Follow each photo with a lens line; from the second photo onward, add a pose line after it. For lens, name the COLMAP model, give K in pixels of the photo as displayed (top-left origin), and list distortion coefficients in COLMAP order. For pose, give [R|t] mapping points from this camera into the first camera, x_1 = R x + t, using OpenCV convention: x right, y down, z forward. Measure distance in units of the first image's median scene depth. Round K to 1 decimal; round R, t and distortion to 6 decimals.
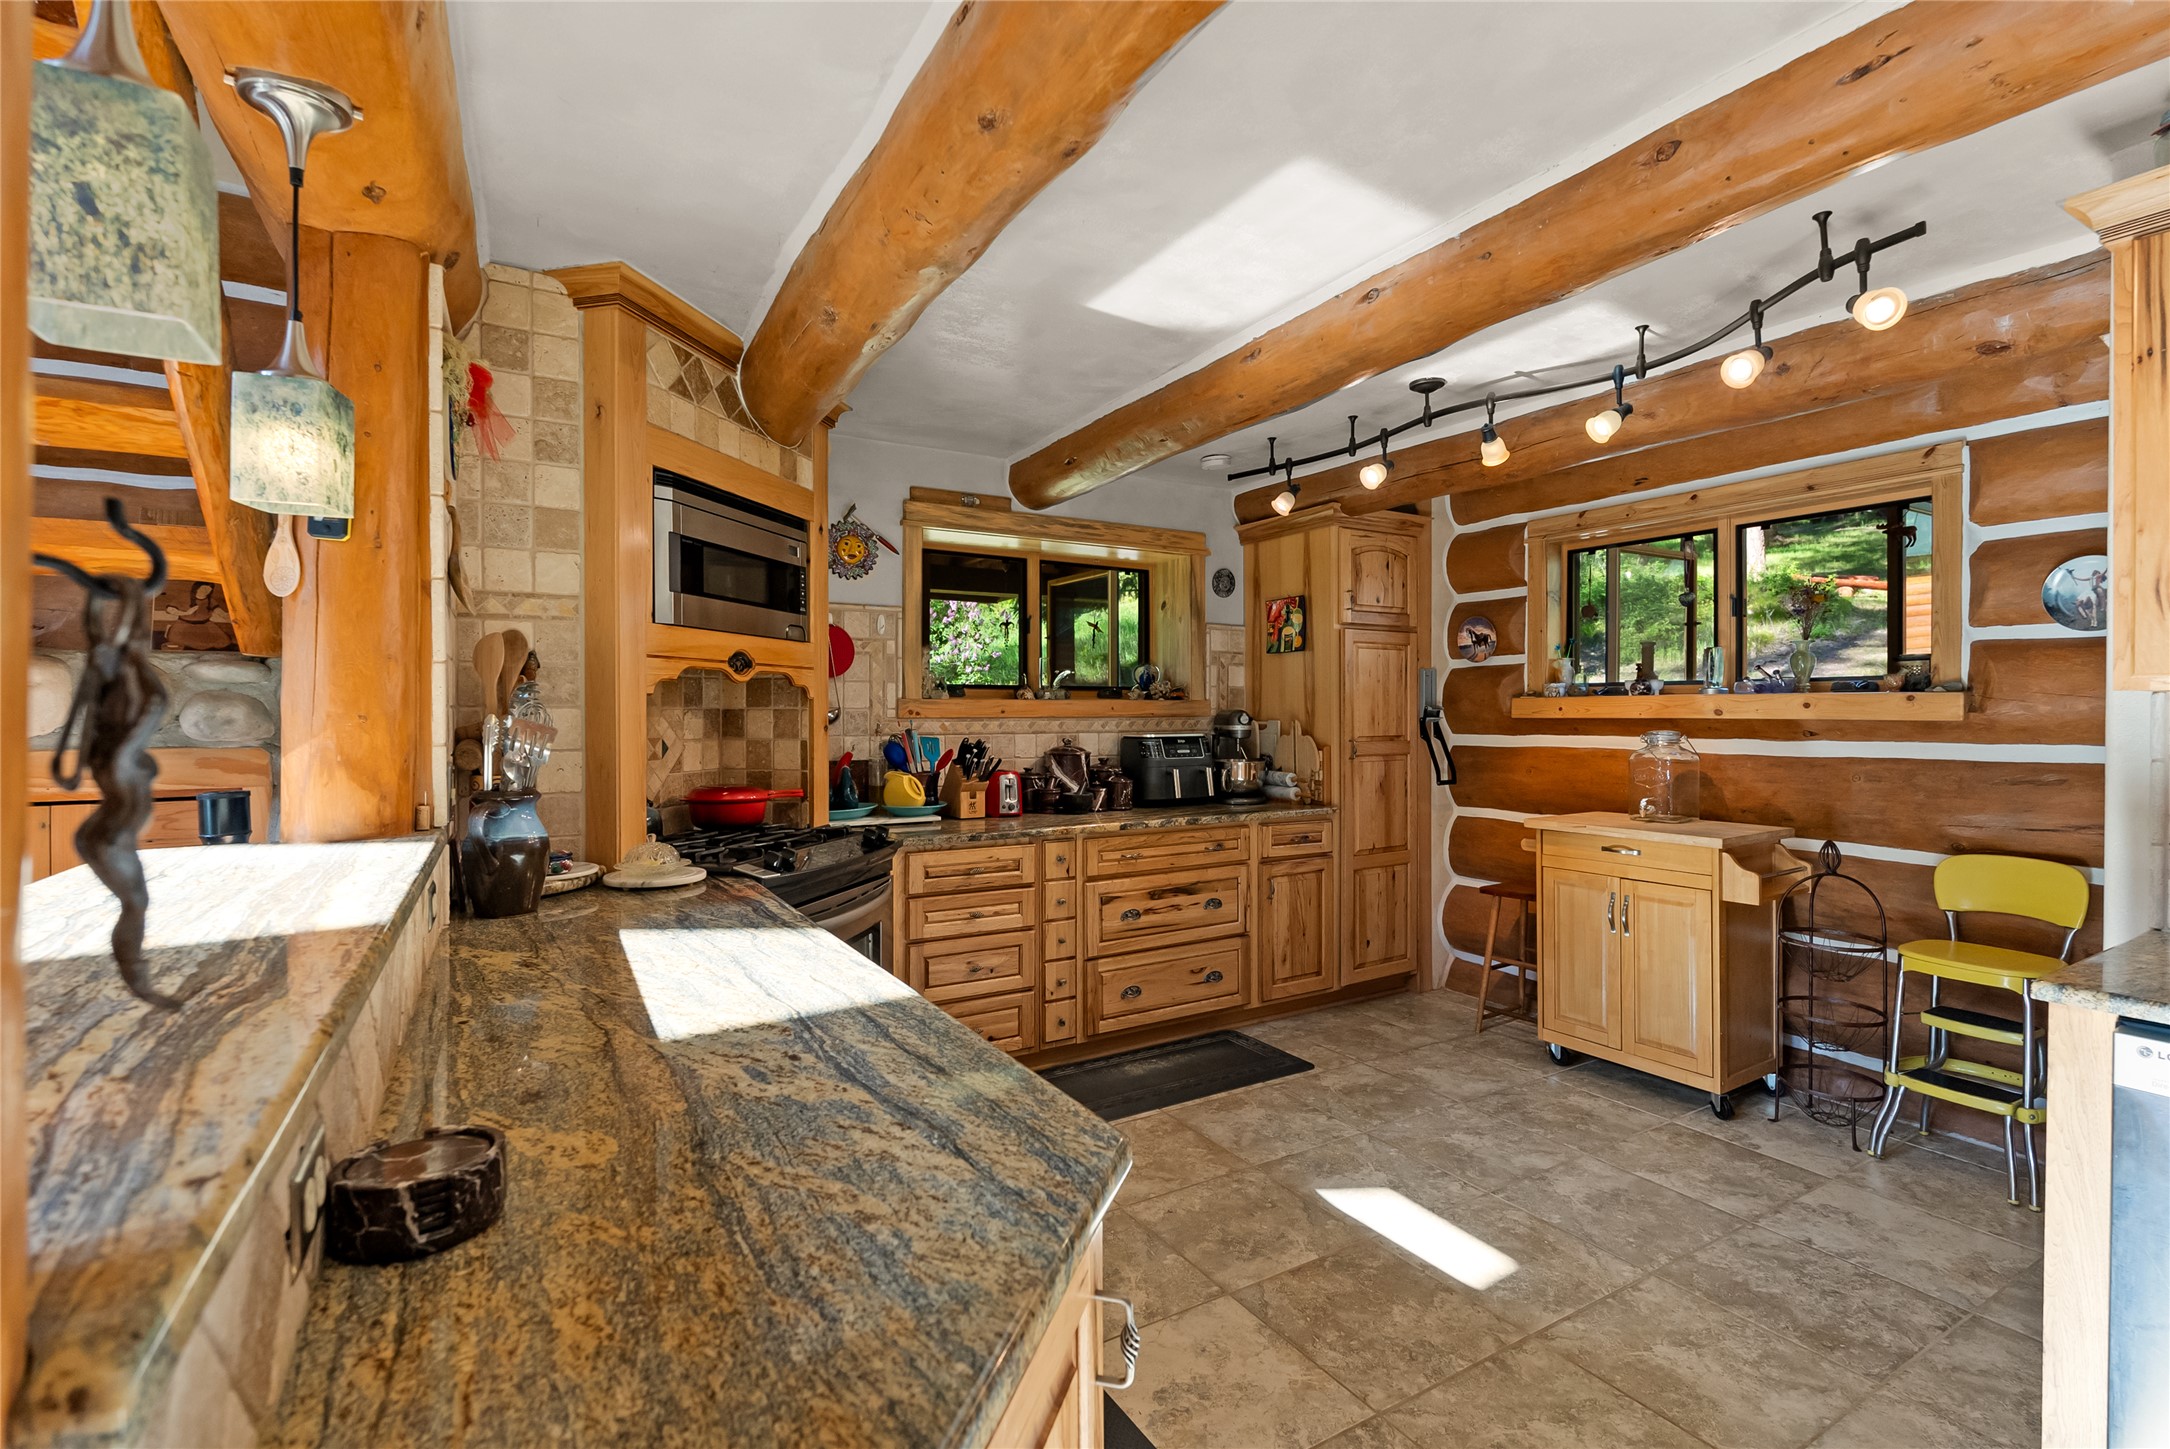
lens RADIAL K [[978.9, 0, 1086.0], [0, 978.9, 720.4], [0, 0, 1]] dist [-0.005213, 0.000783]
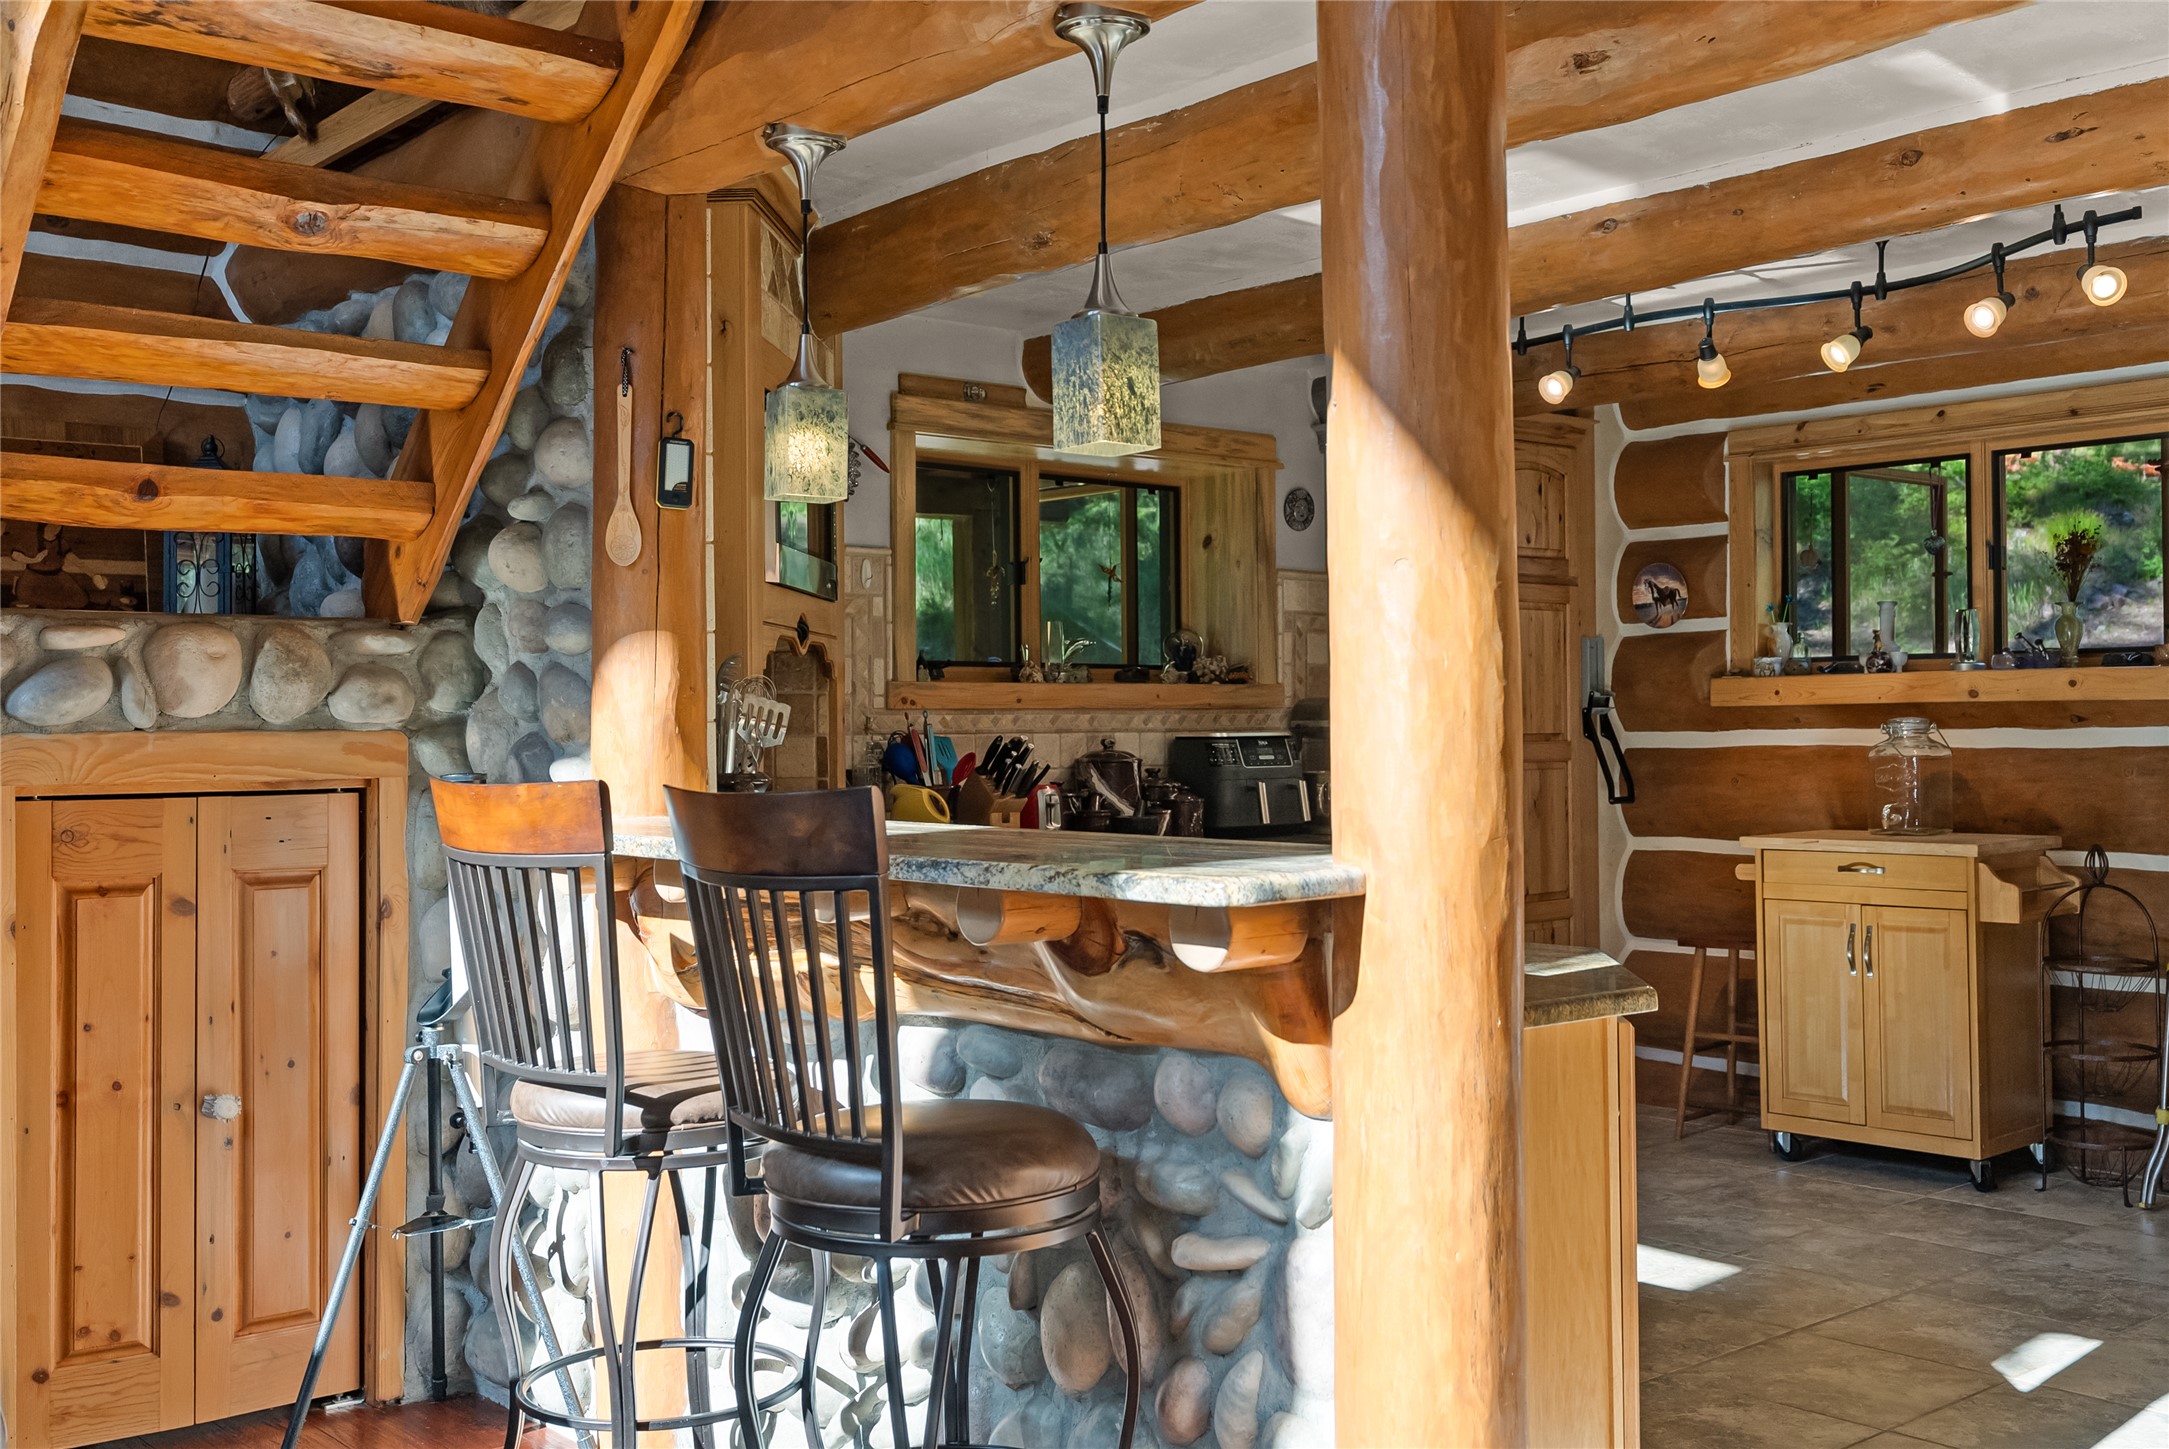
lens RADIAL K [[2161.5, 0, 1092.3], [0, 2161.5, 717.9], [0, 0, 1]] dist [0.006373, 0.000000]
pose [[0.984257, -0.006492, 0.176622, -0.338035], [0.008977, 0.999872, -0.013276, 0.026844], [-0.176513, 0.014653, 0.984189, -0.555678]]
